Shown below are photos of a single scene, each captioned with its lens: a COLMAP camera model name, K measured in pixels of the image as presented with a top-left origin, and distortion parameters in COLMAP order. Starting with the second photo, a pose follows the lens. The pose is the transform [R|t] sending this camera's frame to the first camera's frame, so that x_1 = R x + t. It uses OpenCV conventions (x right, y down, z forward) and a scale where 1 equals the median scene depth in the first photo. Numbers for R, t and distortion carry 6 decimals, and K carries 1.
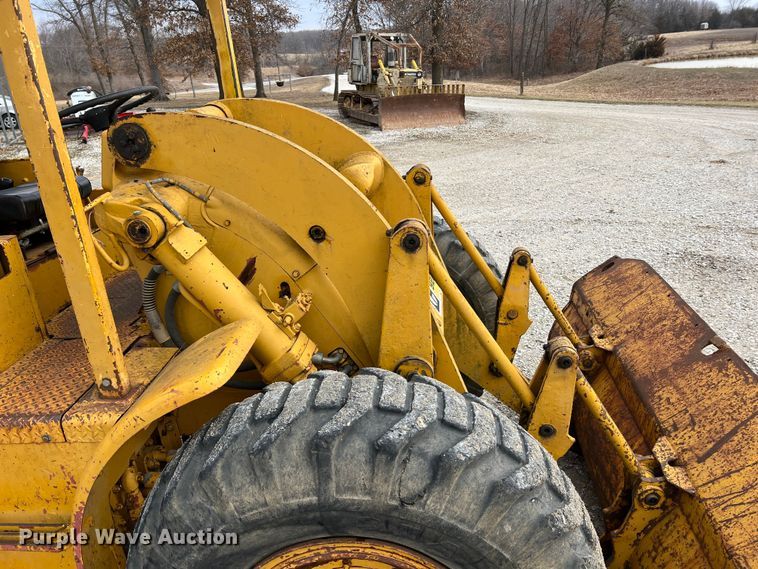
lens RADIAL K [[569.9, 0, 381.4], [0, 569.9, 287.8], [0, 0, 1]] dist [0.049767, -0.063474]
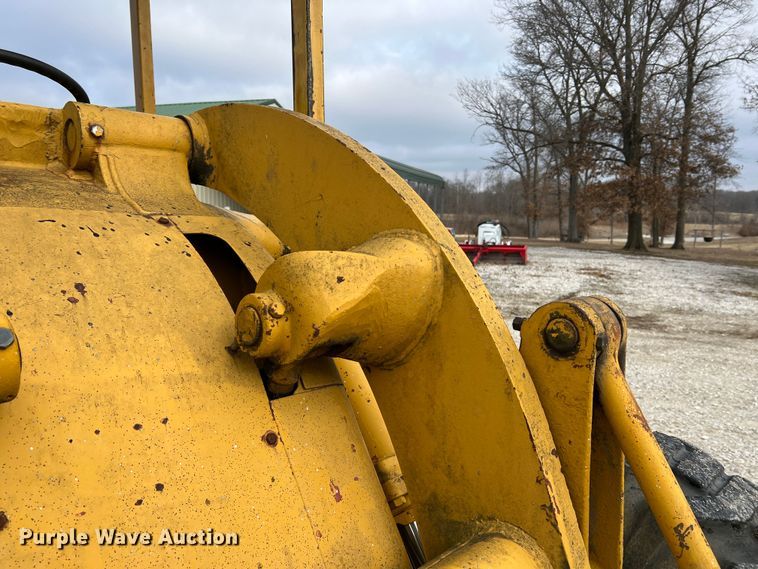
lens RADIAL K [[574.0, 0, 386.1], [0, 574.0, 285.1], [0, 0, 1]] dist [0.048460, -0.062860]
pose [[0.772311, 0.147595, -0.617861, 0.221087], [-0.295043, 0.944704, -0.143126, -0.178388], [0.562571, 0.292833, 0.773152, 0.857840]]
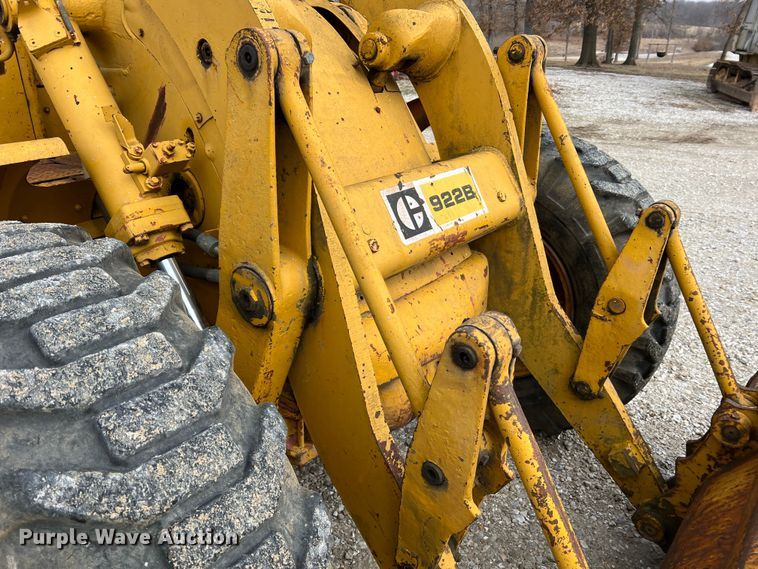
lens RADIAL K [[571.1, 0, 378.6], [0, 571.1, 293.2], [0, 0, 1]] dist [0.048242, -0.062591]
pose [[0.819915, 0.296427, -0.489767, 0.410448], [-0.267875, 0.954726, 0.129392, 0.028638], [0.505948, 0.025105, 0.862199, 0.454130]]
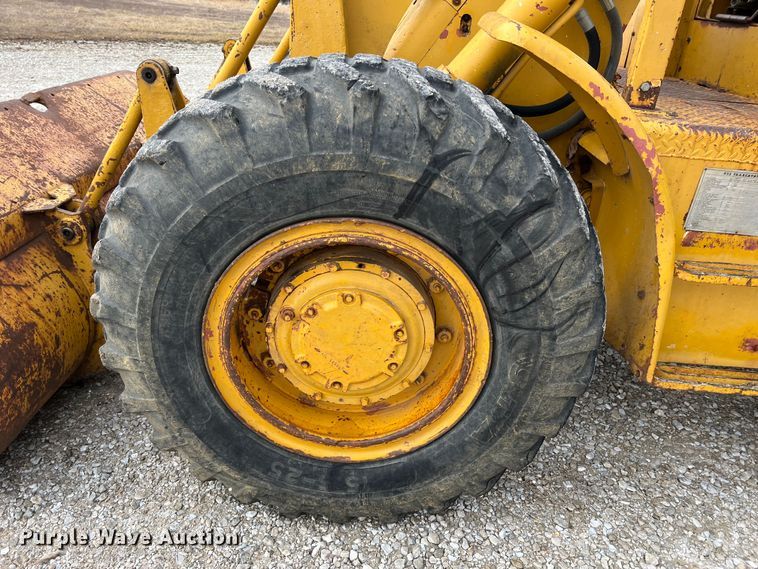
lens RADIAL K [[574.0, 0, 386.1], [0, 574.0, 285.1], [0, 0, 1]] dist [0.048460, -0.062860]
pose [[-0.996768, 0.022889, -0.077004, 0.062082], [-0.042505, 0.663124, 0.747301, -0.494097], [0.068168, 0.748159, -0.660008, 2.070663]]
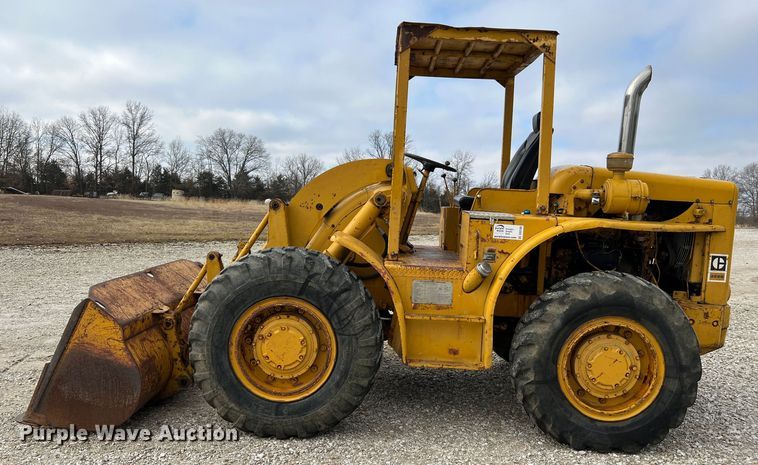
lens RADIAL K [[628.4, 0, 388.3], [0, 628.4, 236.0], [0, 0, 1]] dist [0.061022, -0.005367]
pose [[-0.996069, 0.028195, -0.083980, -0.115594], [-0.011397, 0.899336, 0.437111, -1.123276], [0.087850, 0.436349, -0.895478, 3.323025]]
